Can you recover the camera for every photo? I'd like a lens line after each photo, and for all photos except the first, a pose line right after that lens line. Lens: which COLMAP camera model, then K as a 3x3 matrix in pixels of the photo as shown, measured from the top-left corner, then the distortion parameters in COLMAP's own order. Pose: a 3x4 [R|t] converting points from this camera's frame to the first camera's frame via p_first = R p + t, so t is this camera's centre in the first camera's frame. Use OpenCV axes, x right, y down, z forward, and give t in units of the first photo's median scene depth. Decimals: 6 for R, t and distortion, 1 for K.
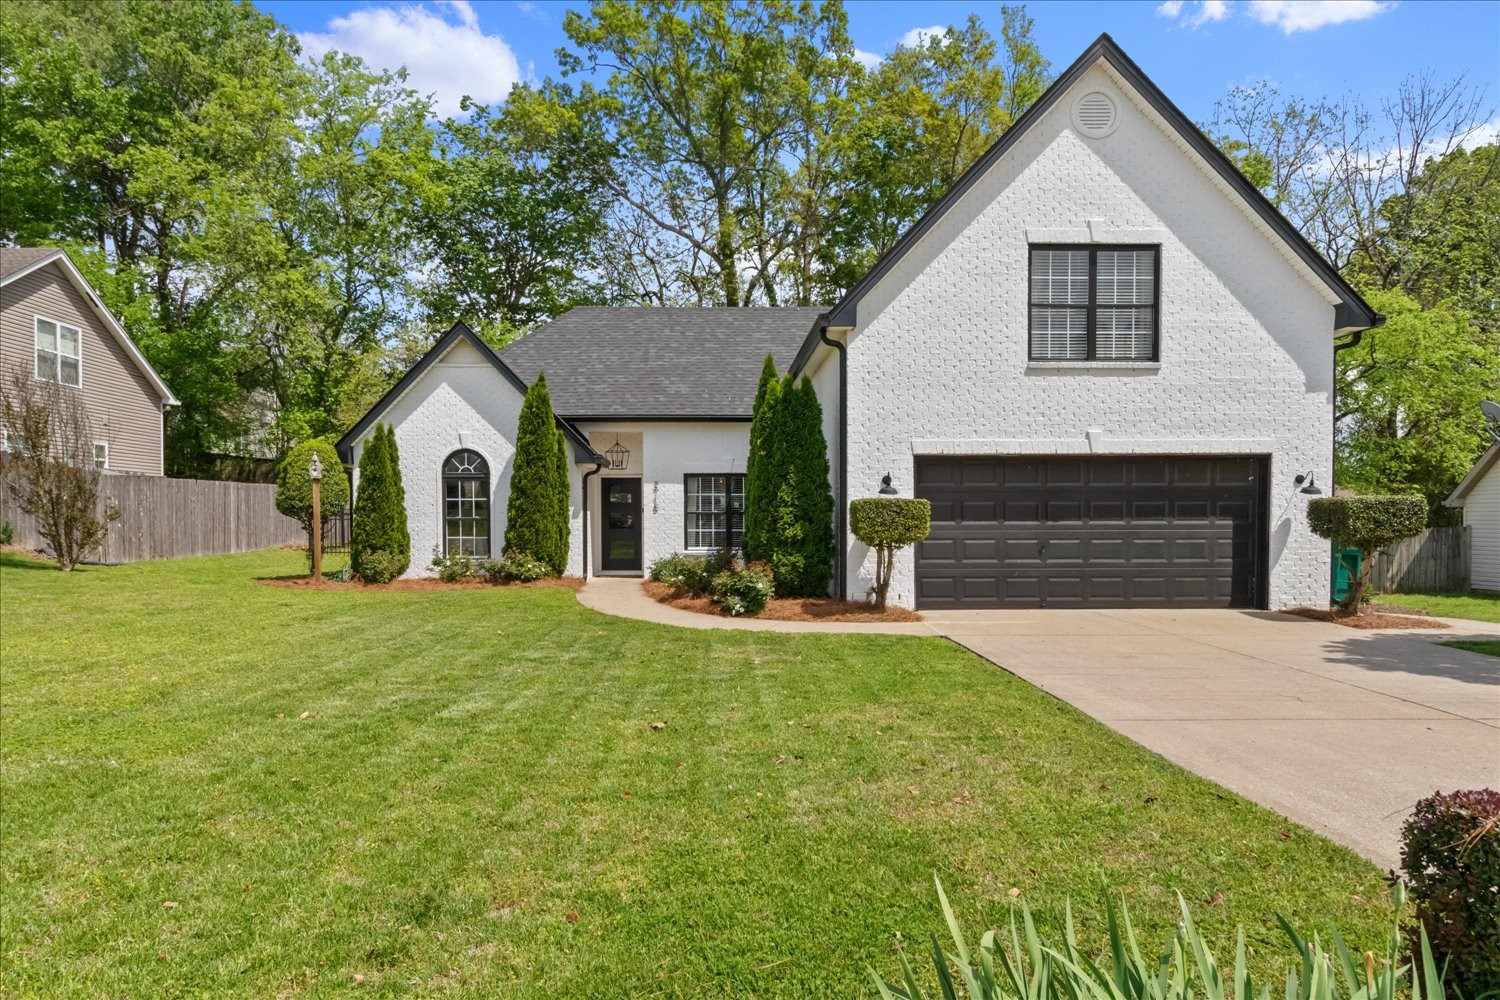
lens RADIAL K [[991.9, 0, 741.2], [0, 991.9, 551.6], [0, 0, 1]] dist [0.006393, -0.000184]
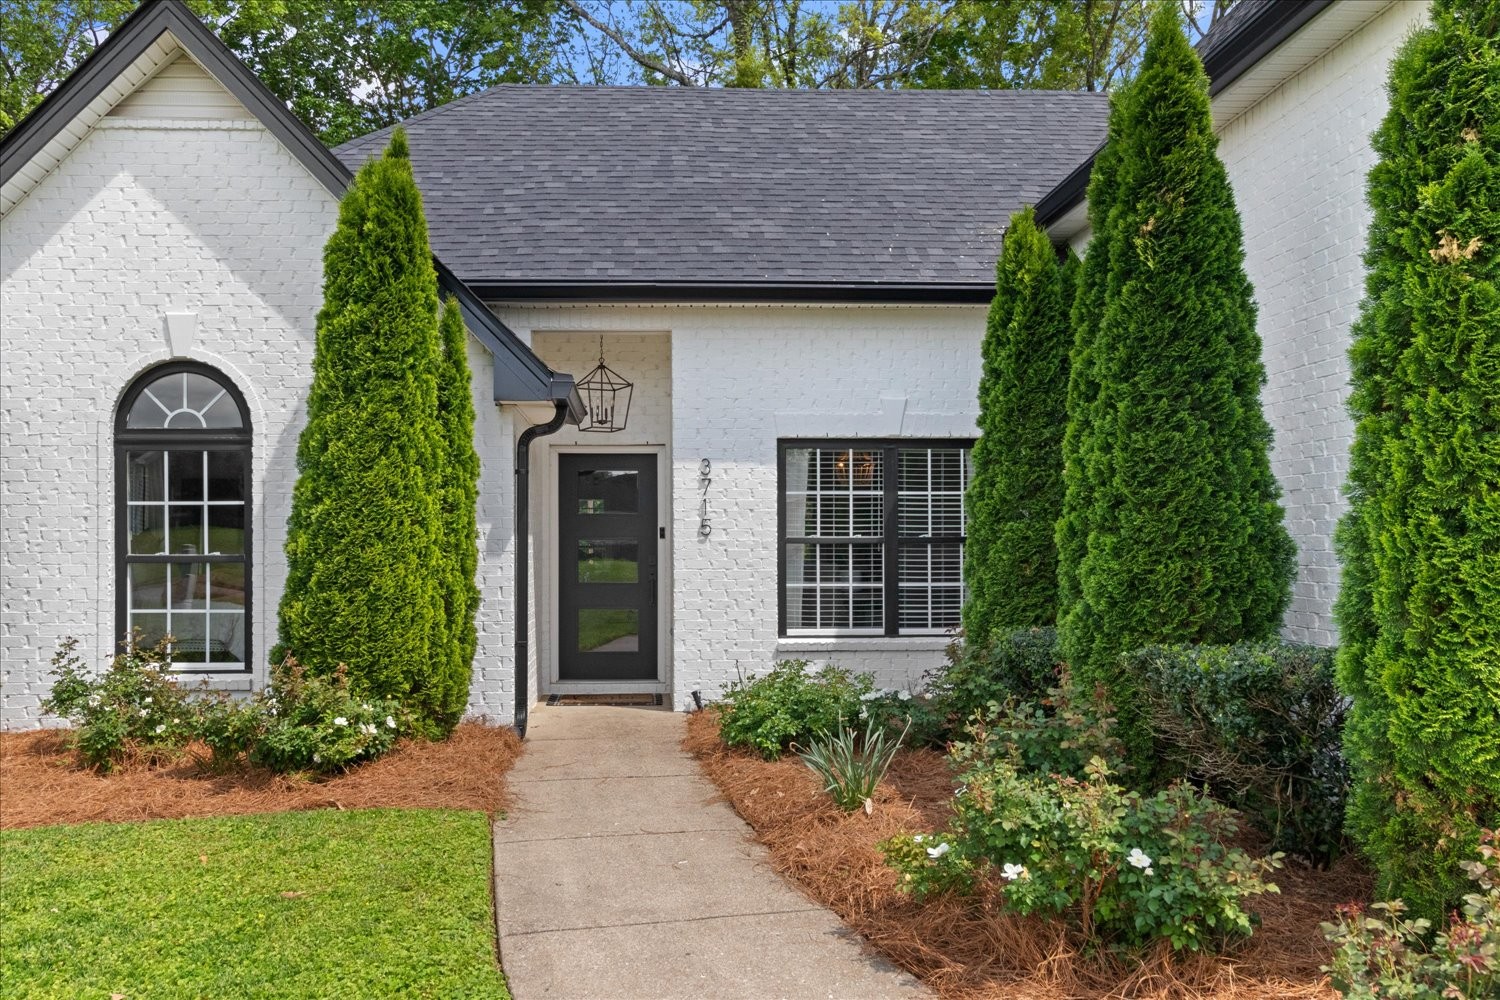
lens RADIAL K [[1214.7, 0, 706.2], [0, 1214.7, 546.9], [0, 0, 1]] dist [0.003873, 0.002093]
pose [[0.999987, 0.000112, 0.005147, -0.095357], [0.000034, 0.999594, -0.028478, -0.025243], [-0.005148, 0.028478, 0.999581, 0.575294]]
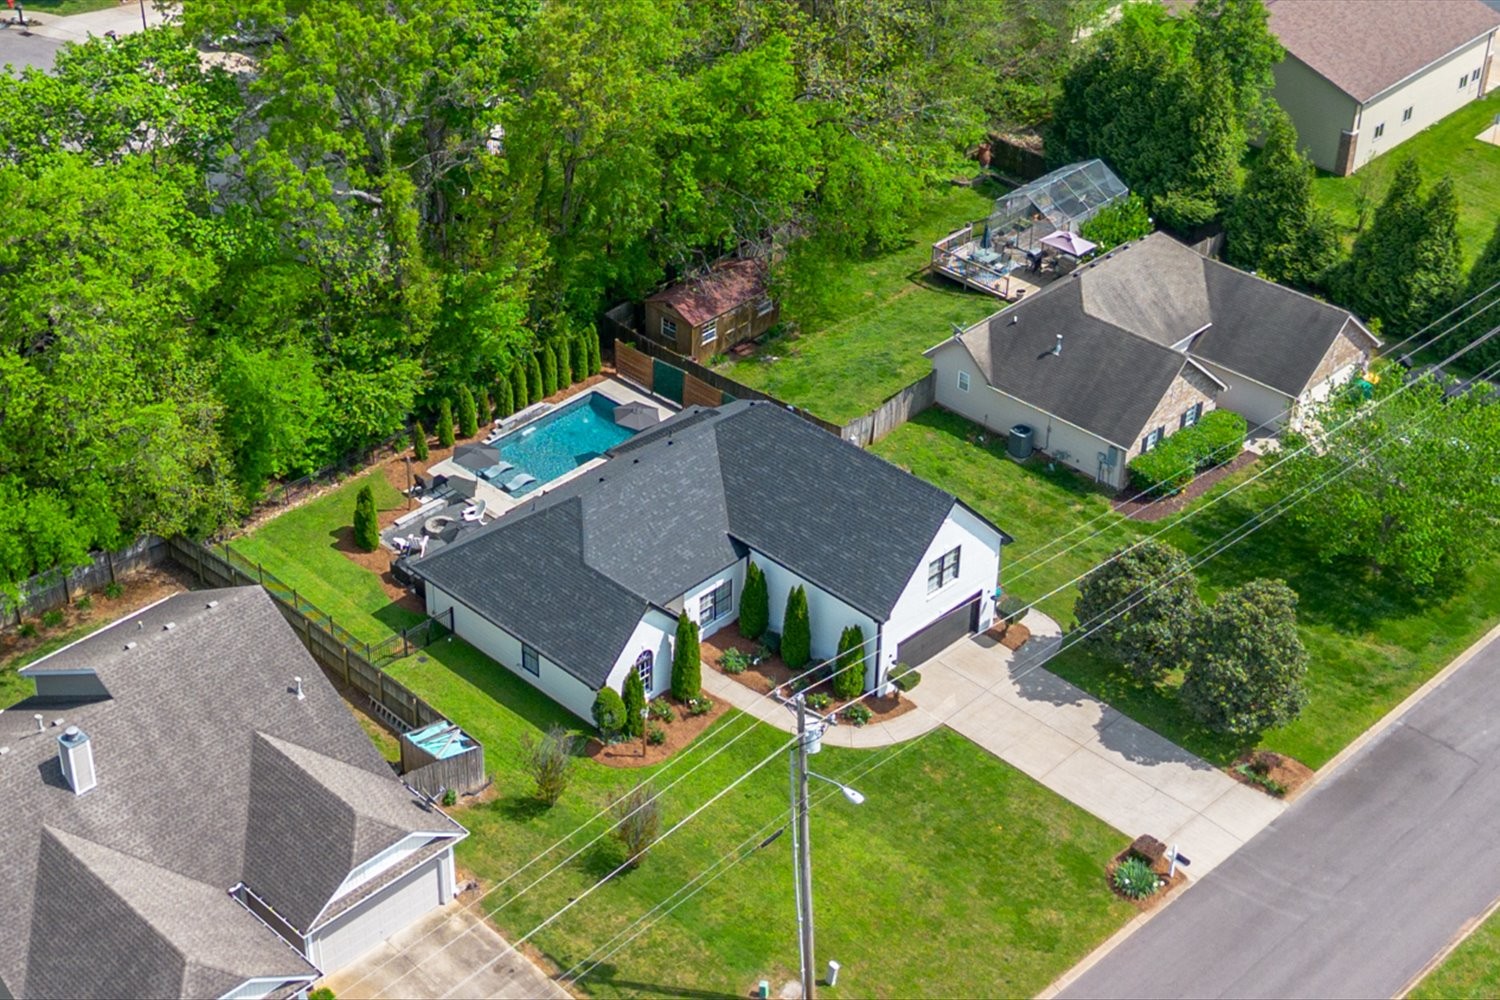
lens RADIAL K [[2278.6, 0, 643.6], [0, 2278.6, 456.3], [0, 0, 1]] dist [0.107111, -0.174398]
pose [[0.744148, -0.363838, 0.560237, -2.623829], [0.022713, 0.851956, 0.523121, -2.739878], [-0.667629, -0.376554, 0.642245, -1.690569]]
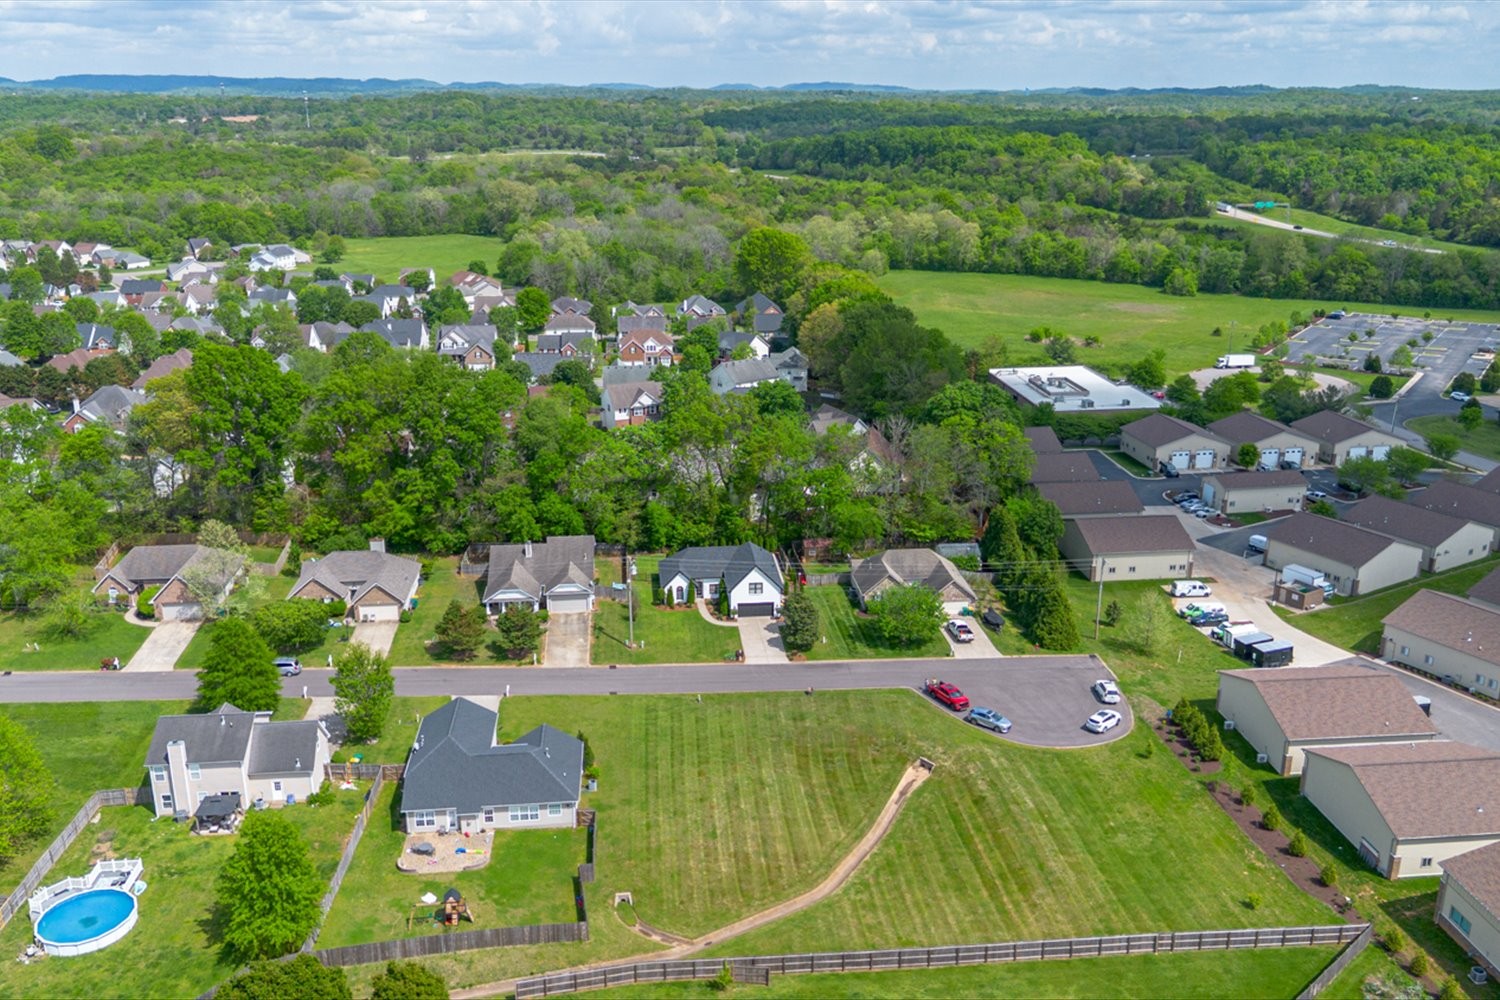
lens RADIAL K [[1244.5, 0, 750.0], [0, 1244.5, 500.0], [0, 0, 1]] dist [0.104259, -0.209141]
pose [[0.997858, -0.015749, 0.063491, -0.337117], [-0.002727, 0.959725, 0.280928, -3.267440], [-0.065359, -0.280499, 0.957626, -7.570500]]
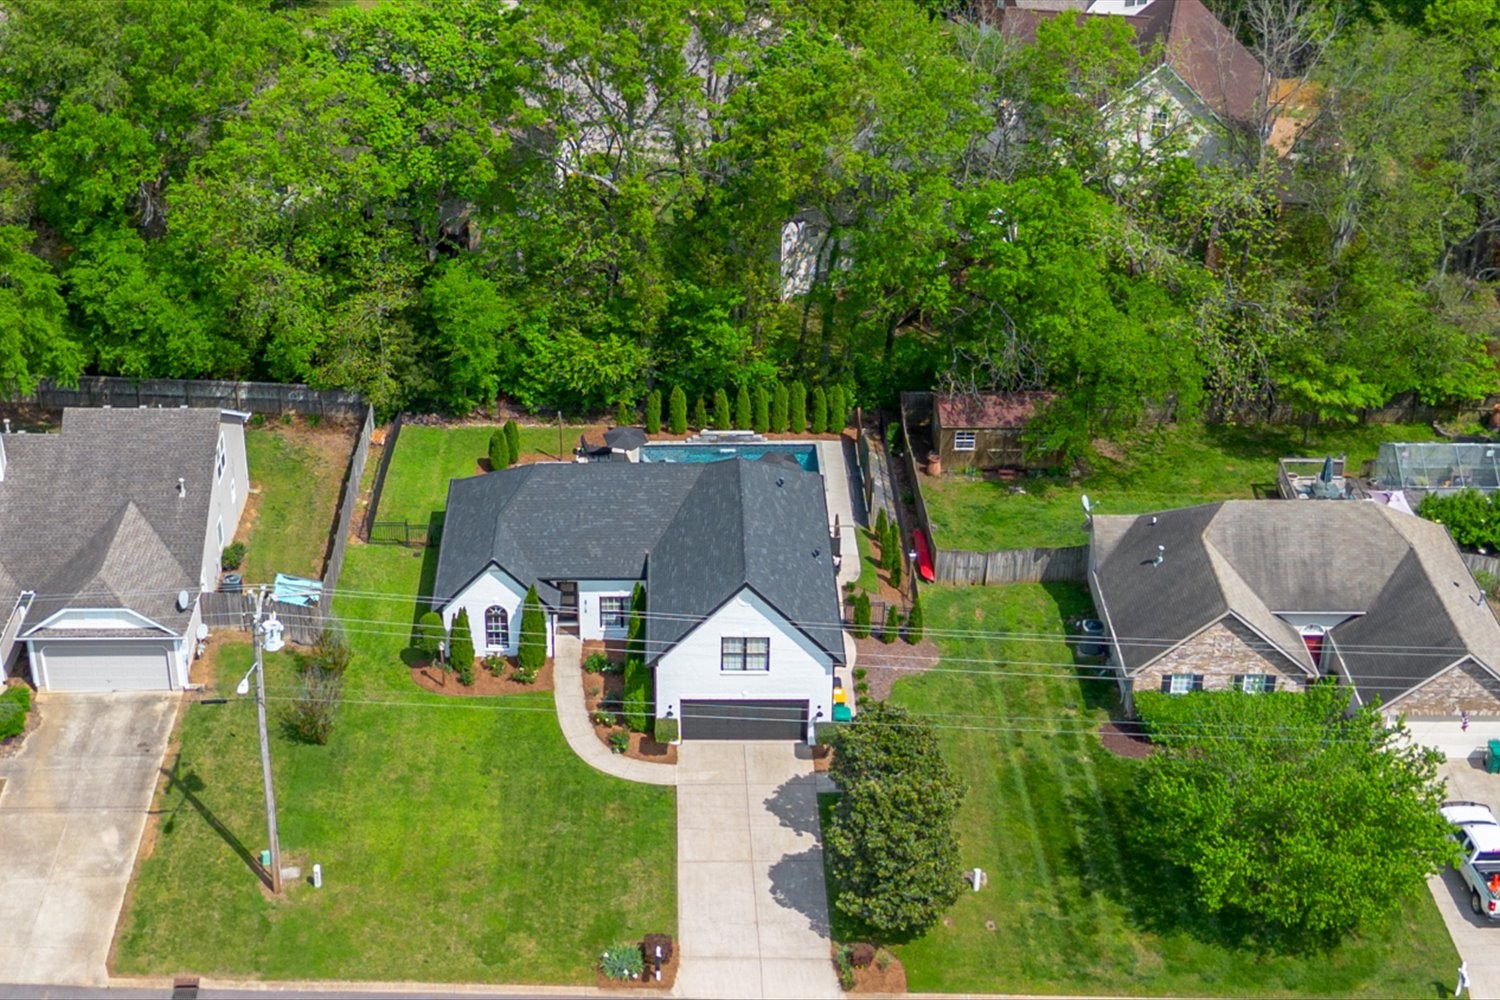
lens RADIAL K [[2278.6, 0, 643.6], [0, 2278.6, 456.3], [0, 0, 1]] dist [0.107111, -0.174398]
pose [[0.999083, 0.020021, -0.037837, 0.216659], [0.000120, 0.882570, 0.470182, -2.686683], [0.042807, -0.469755, 0.881758, -3.144453]]
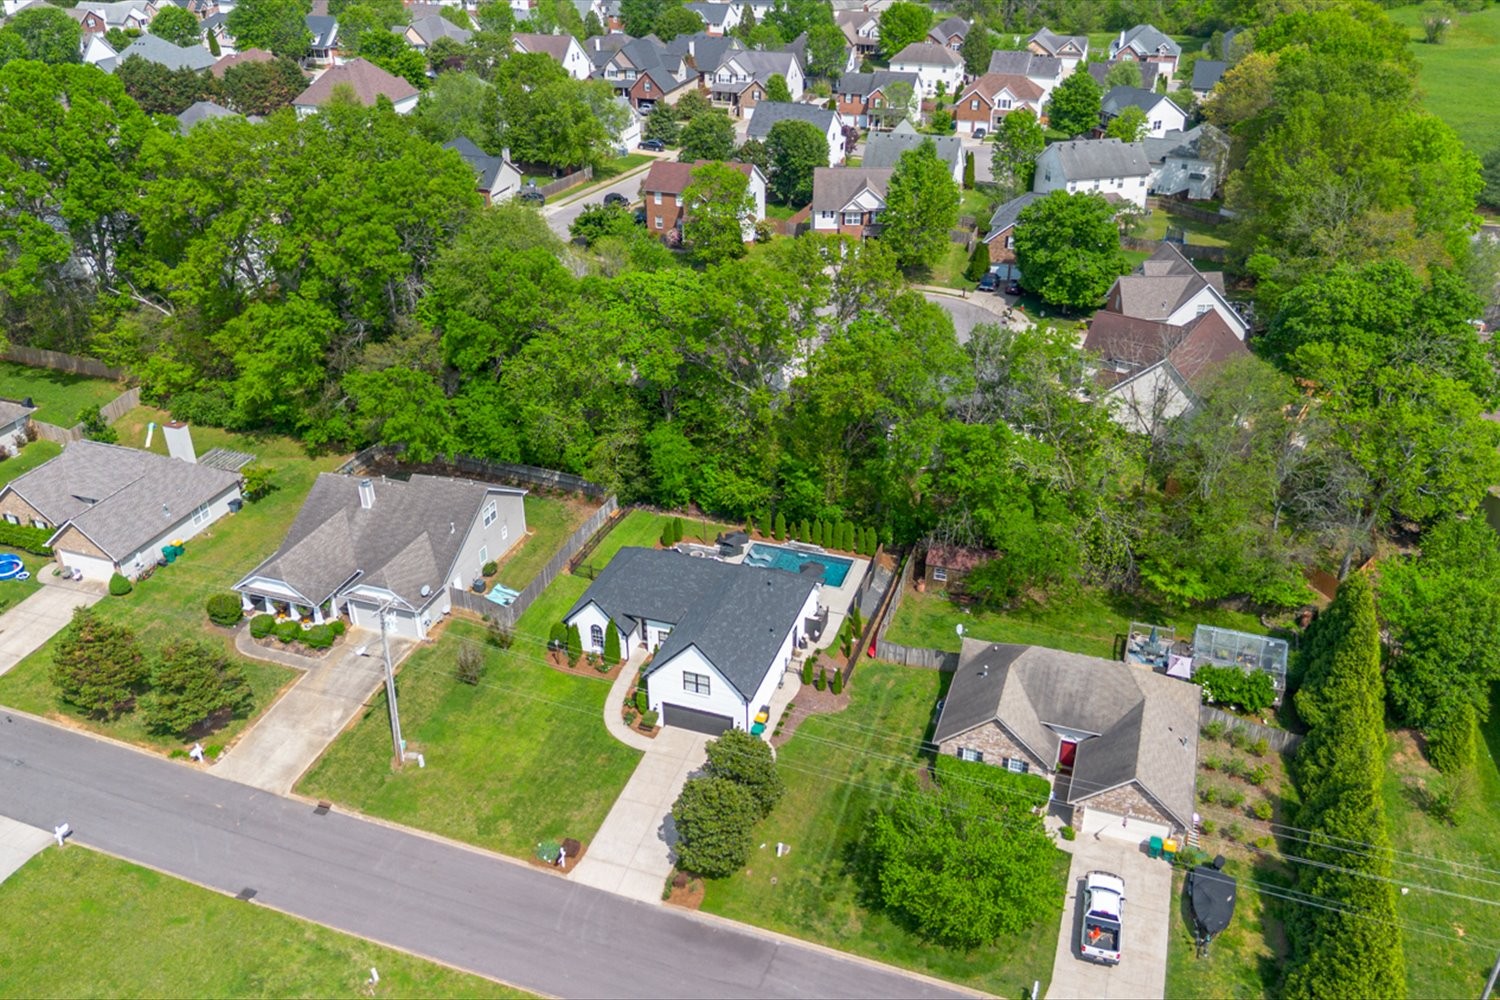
lens RADIAL K [[1244.5, 0, 750.0], [0, 1244.5, 500.0], [0, 0, 1]] dist [0.104259, -0.209141]
pose [[0.931957, 0.178029, -0.315852, 1.646091], [-0.007198, 0.880061, 0.474805, -2.731002], [0.362499, -0.440225, 0.821460, -2.409238]]
